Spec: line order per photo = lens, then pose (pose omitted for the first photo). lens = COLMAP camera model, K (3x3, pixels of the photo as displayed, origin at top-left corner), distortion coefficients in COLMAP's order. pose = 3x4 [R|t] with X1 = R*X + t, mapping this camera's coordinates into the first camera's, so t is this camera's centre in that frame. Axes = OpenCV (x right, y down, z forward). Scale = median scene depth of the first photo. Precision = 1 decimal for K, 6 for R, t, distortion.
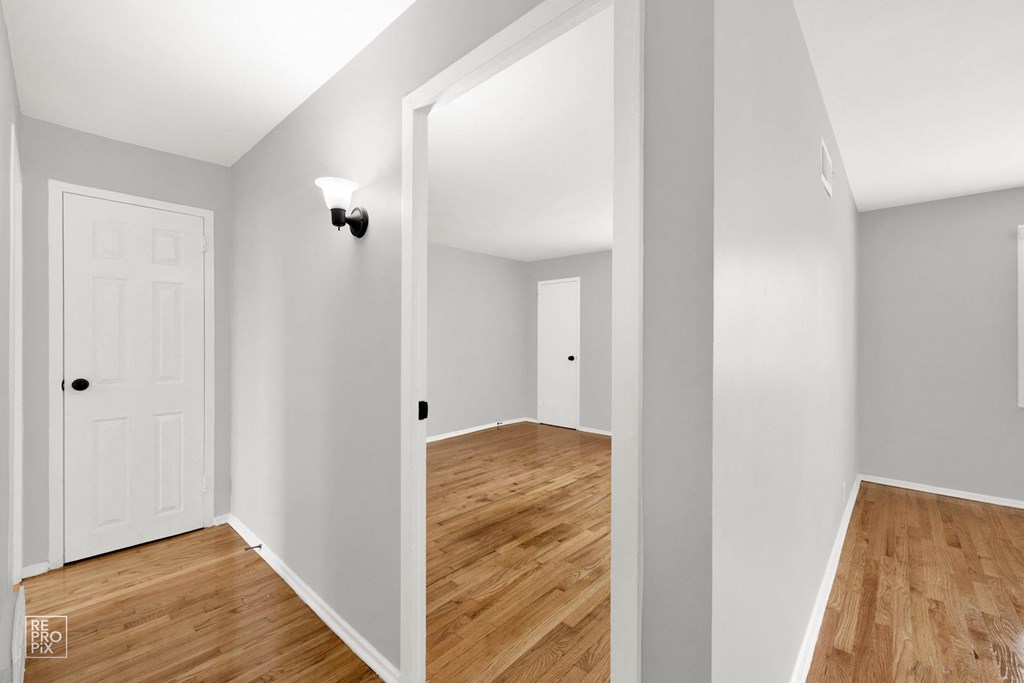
lens RADIAL K [[395.0, 0, 518.6], [0, 395.0, 334.7], [0, 0, 1]] dist [0.004320, 0.001575]
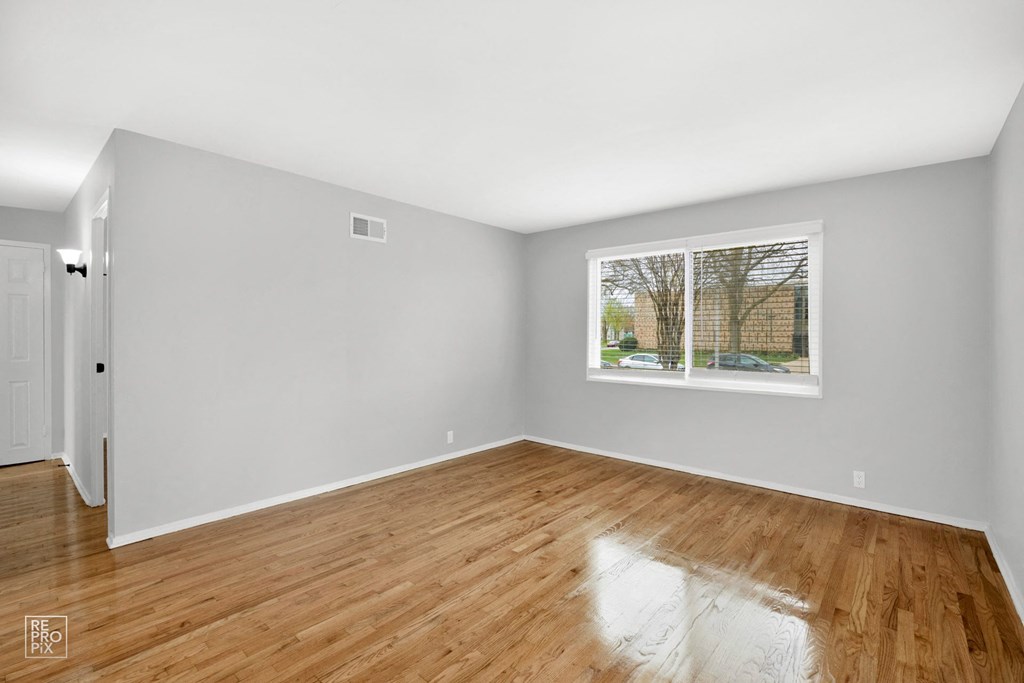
lens RADIAL K [[439.6, 0, 470.2], [0, 439.6, 326.9], [0, 0, 1]] dist [-0.013639, 0.002738]
pose [[0.999307, 0.003484, -0.037065, 1.089404], [-0.003699, 0.999977, -0.005732, -0.006426], [0.037044, 0.005865, 0.999296, -0.719267]]
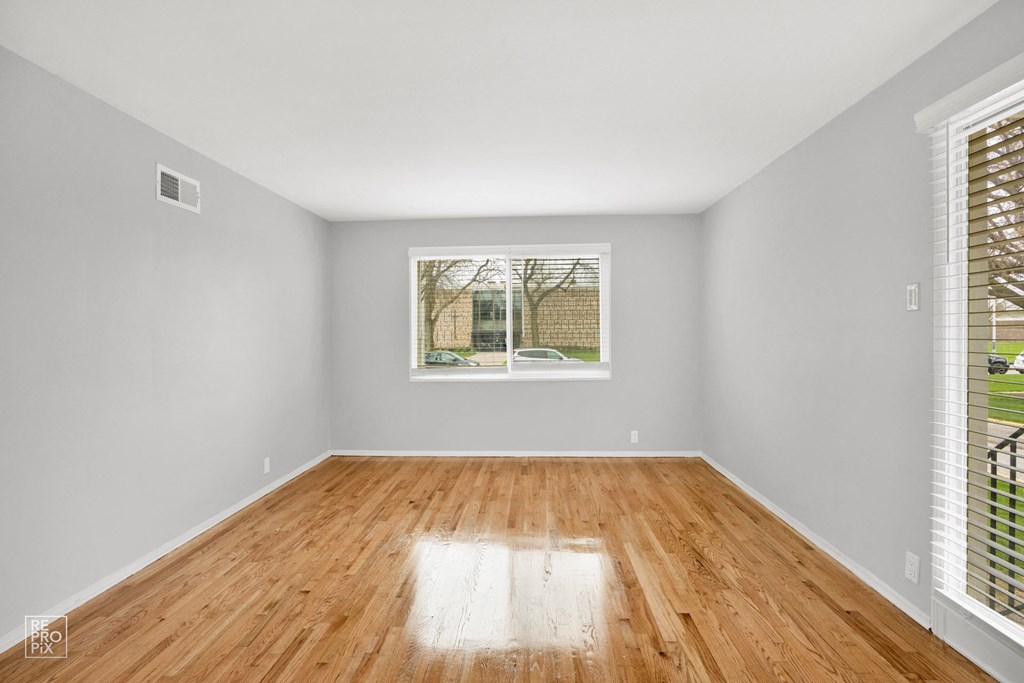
lens RADIAL K [[478.2, 0, 472.8], [0, 478.2, 327.5], [0, 0, 1]] dist [-0.014067, 0.002145]
pose [[0.812742, -0.004578, 0.582606, 0.566041], [0.007608, 0.999967, -0.002757, -0.008272], [-0.582574, 0.006673, 0.812750, -0.582940]]
